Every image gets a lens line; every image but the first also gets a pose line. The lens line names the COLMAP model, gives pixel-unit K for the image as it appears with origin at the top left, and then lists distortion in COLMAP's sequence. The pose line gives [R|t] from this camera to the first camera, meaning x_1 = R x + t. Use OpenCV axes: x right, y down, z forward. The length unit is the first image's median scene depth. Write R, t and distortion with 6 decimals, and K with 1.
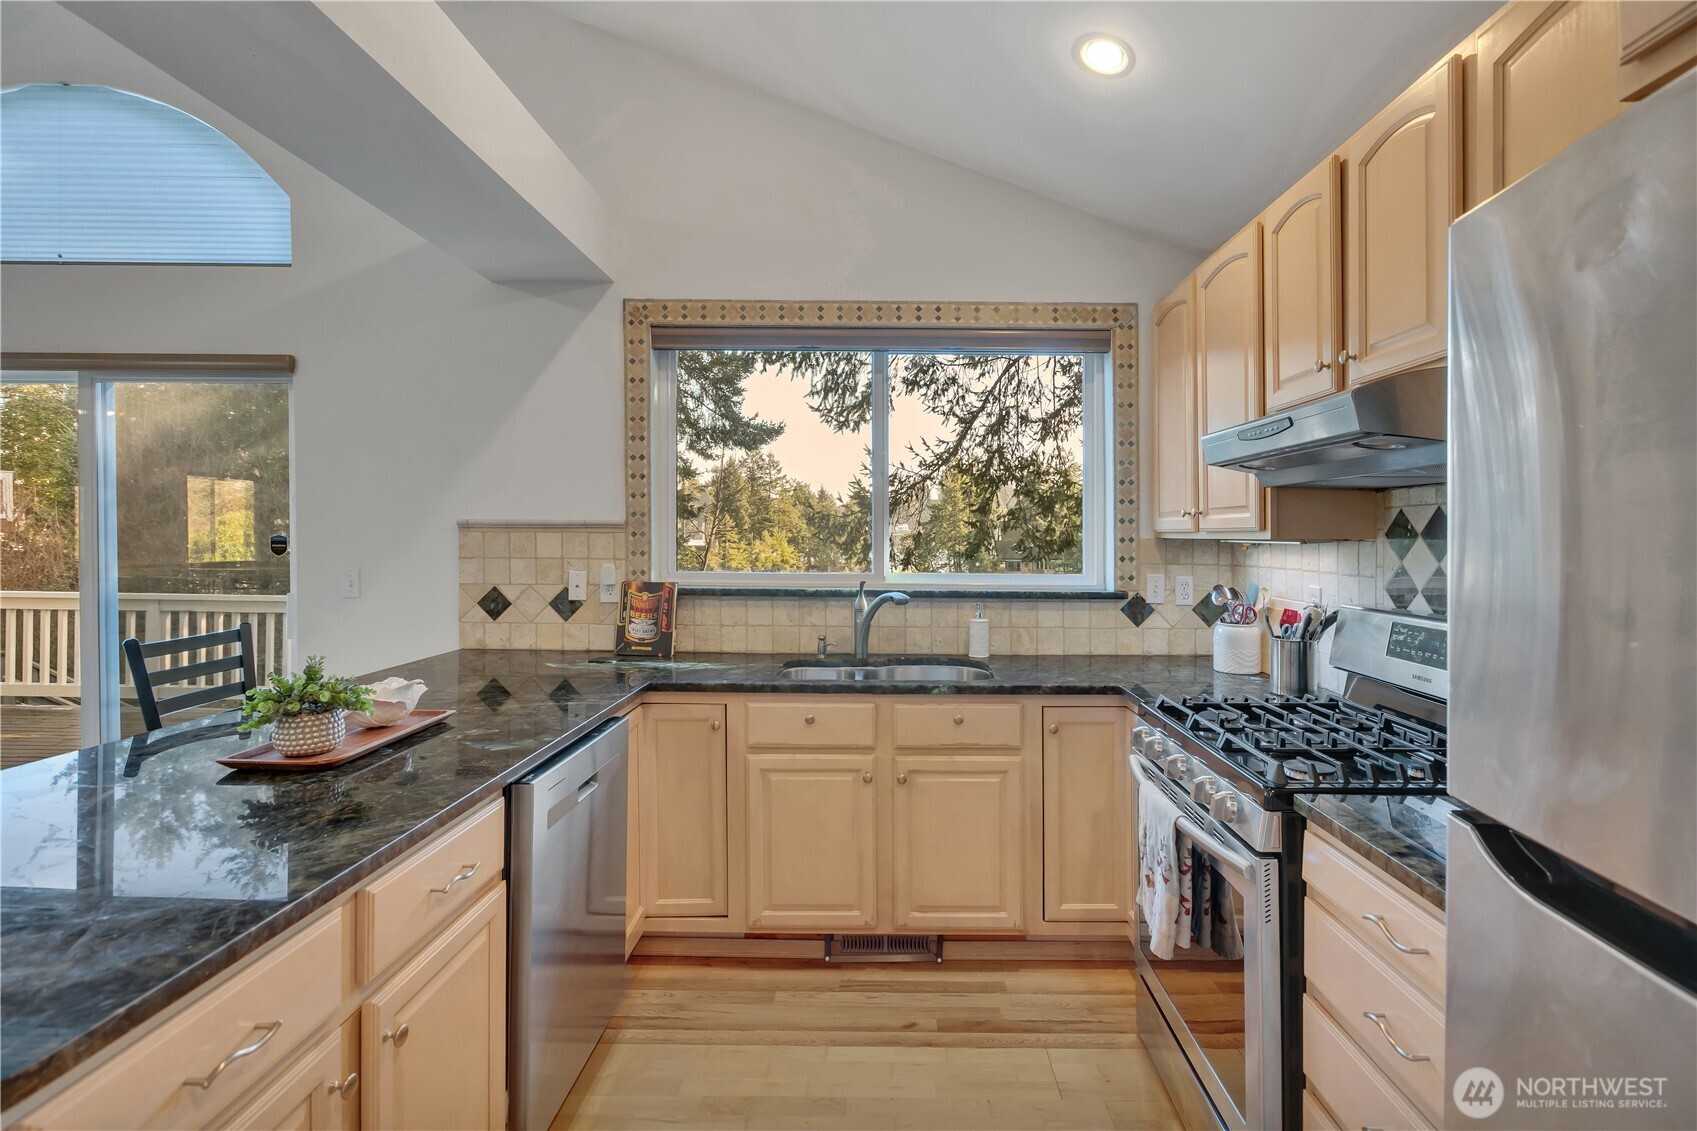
lens RADIAL K [[795.8, 0, 883.5], [0, 795.8, 538.5], [0, 0, 1]] dist [-0.002368, 0.002304]
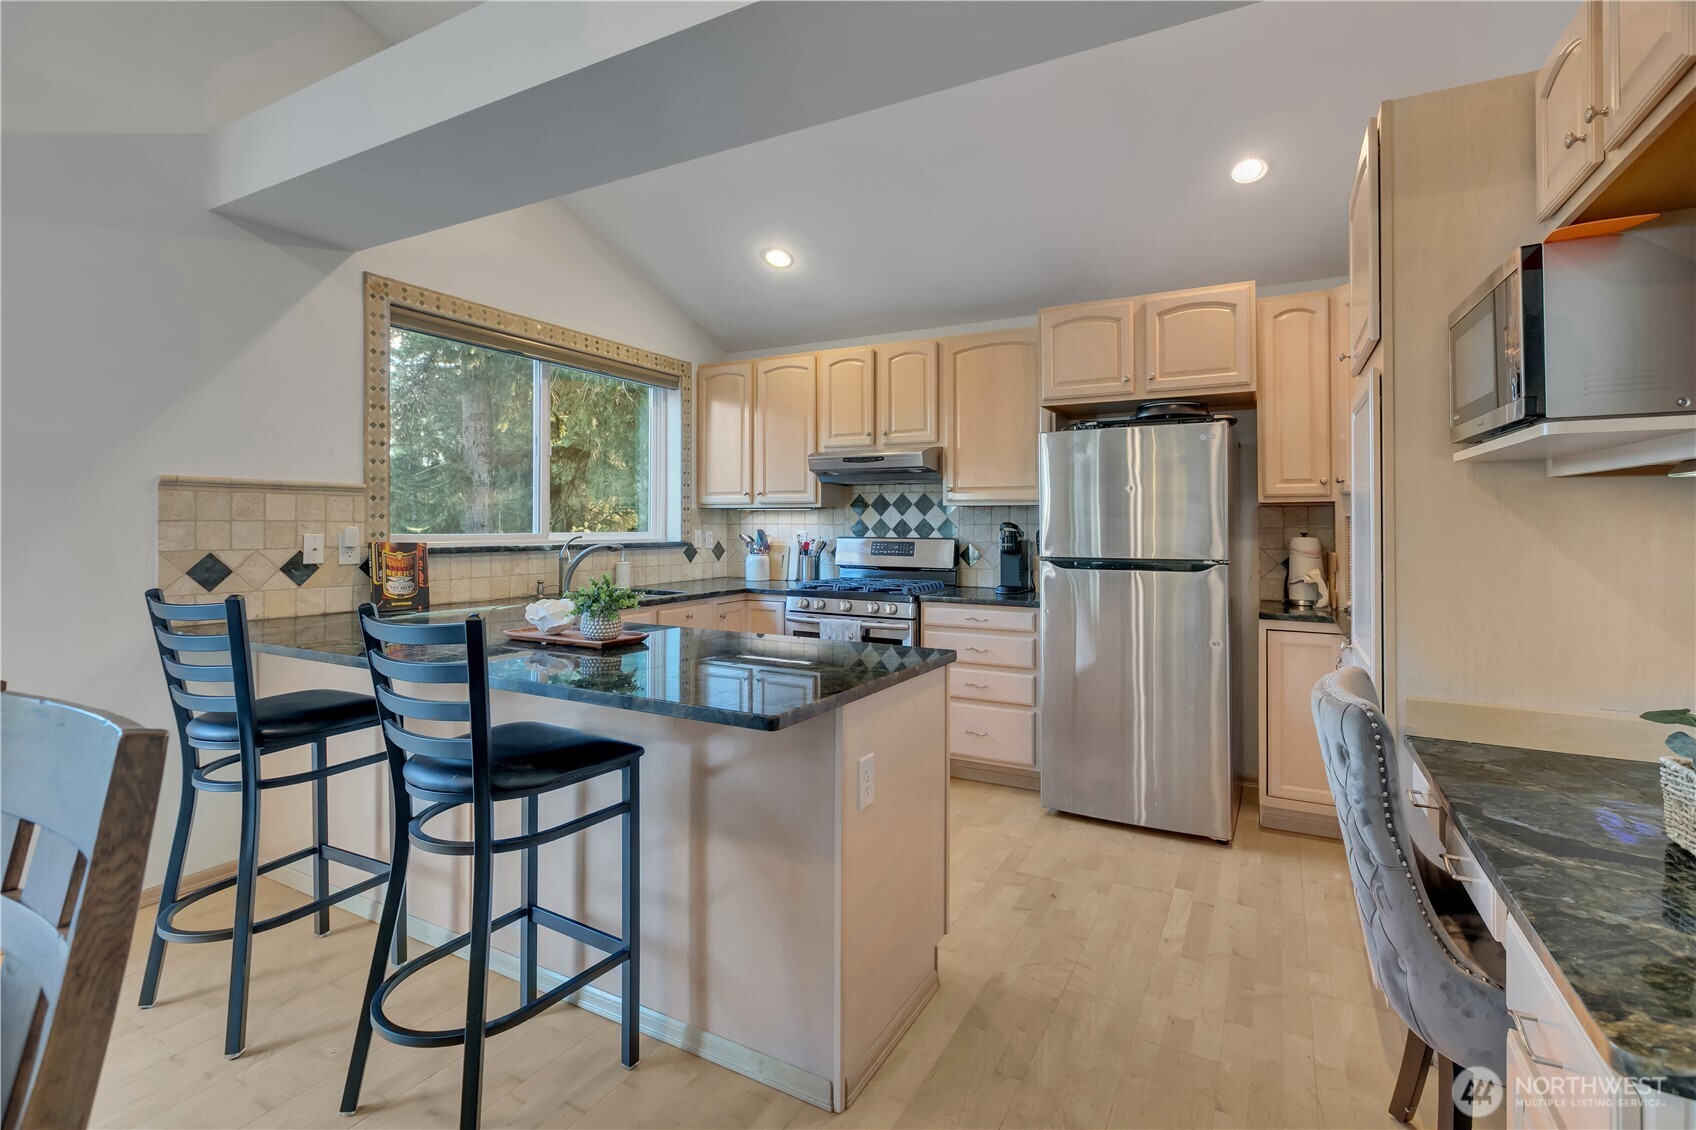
lens RADIAL K [[795.3, 0, 851.9], [0, 795.3, 520.1], [0, 0, 1]] dist [-0.002368, 0.002304]
pose [[0.466977, 0.000468, 0.884269, -0.968389], [0.005627, 0.999978, -0.003501, 0.031731], [-0.884251, 0.006611, 0.466965, -0.046298]]
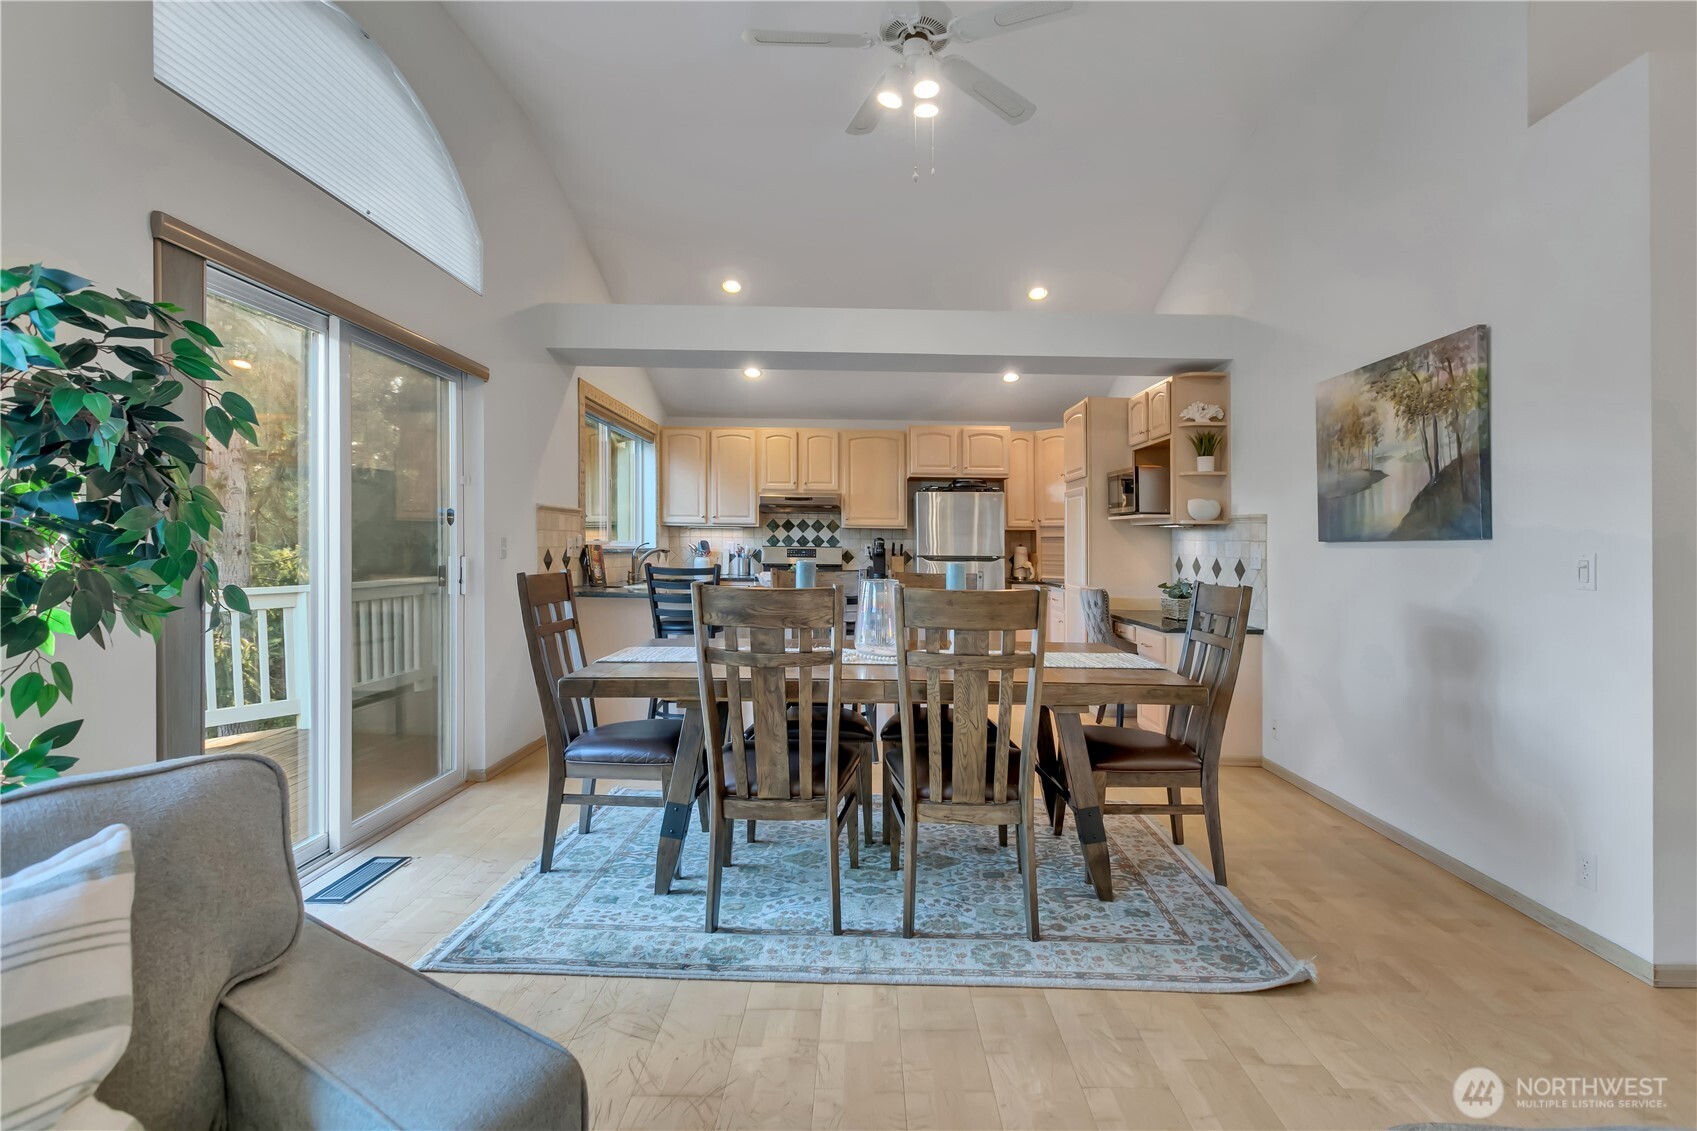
lens RADIAL K [[795.8, 0, 884.8], [0, 795.8, 539.4], [0, 0, 1]] dist [-0.002368, 0.002304]
pose [[-0.030208, 0.001344, 0.999543, -2.061288], [-0.007050, 0.999974, -0.001558, 0.040607], [-0.999519, -0.007094, -0.030198, 0.406295]]
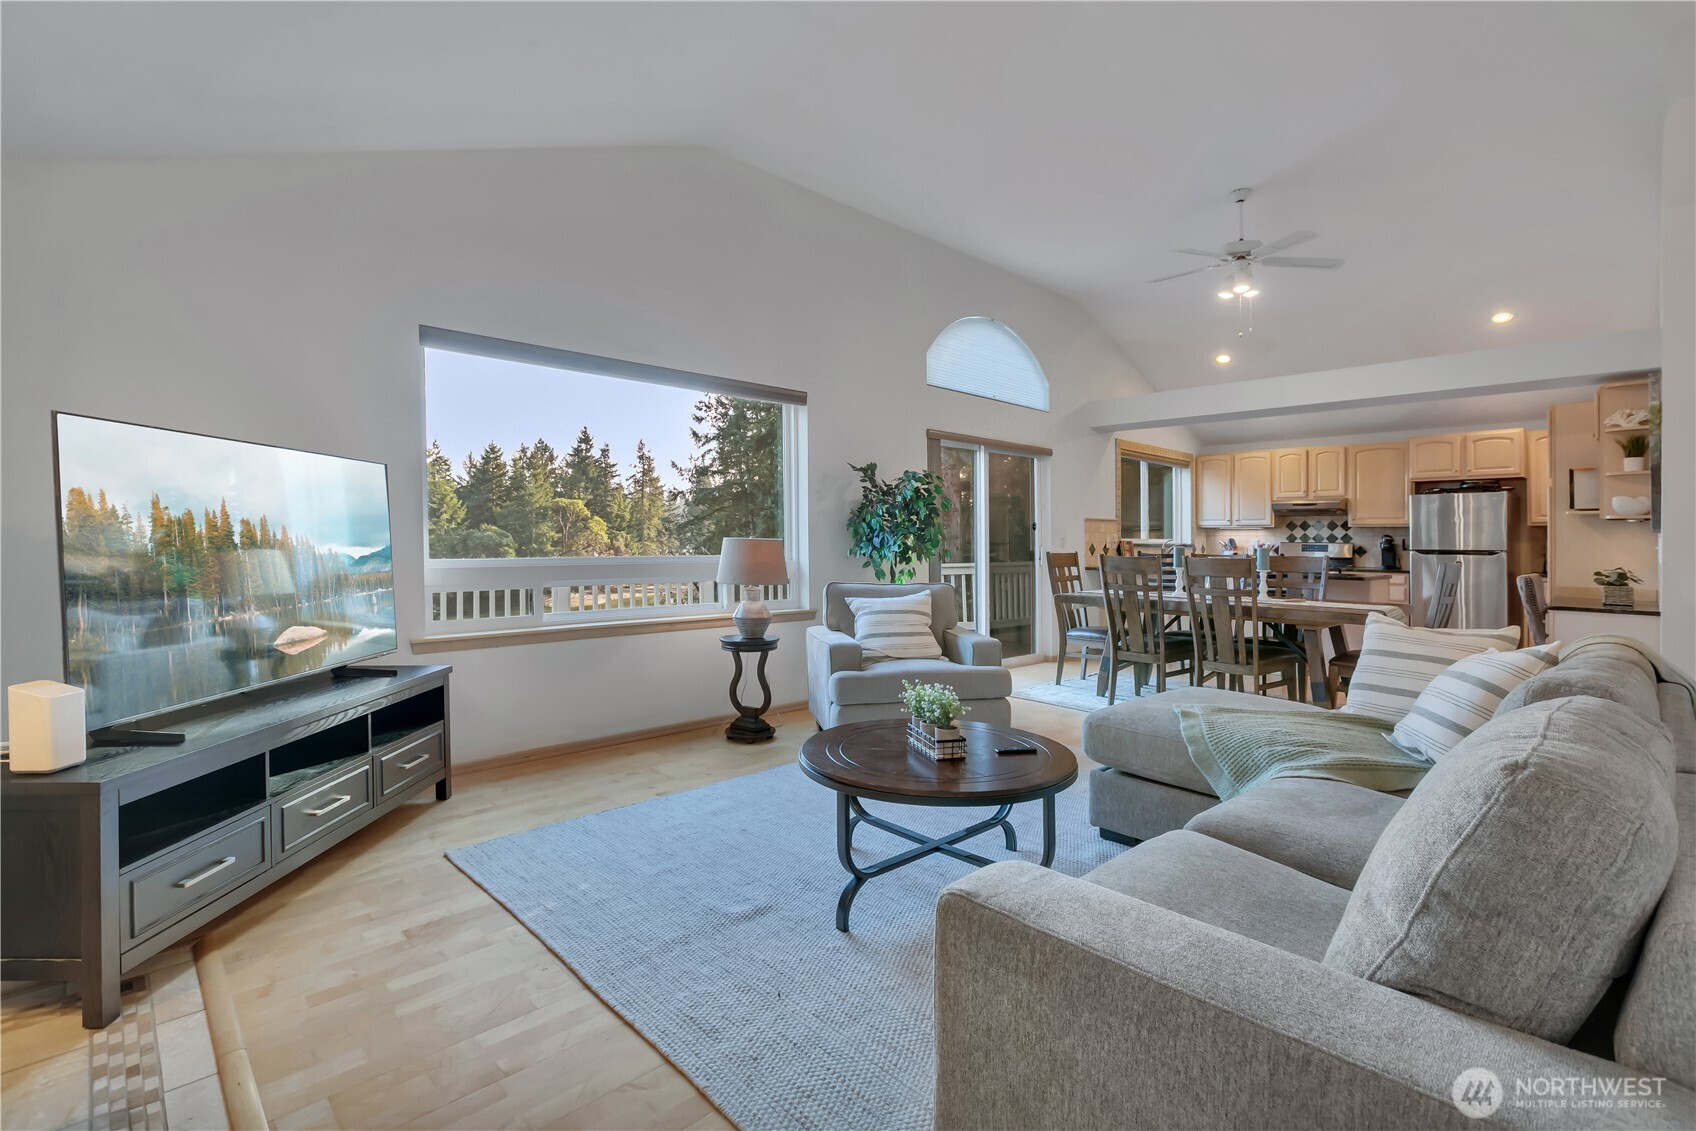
lens RADIAL K [[795.3, 0, 846.4], [0, 795.3, 540.5], [0, 0, 1]] dist [-0.002368, 0.002304]
pose [[0.714775, -0.000574, 0.699354, -2.963357], [-0.000050, 1.000000, 0.000871, 0.049503], [-0.699354, -0.000658, 0.714775, -0.320349]]
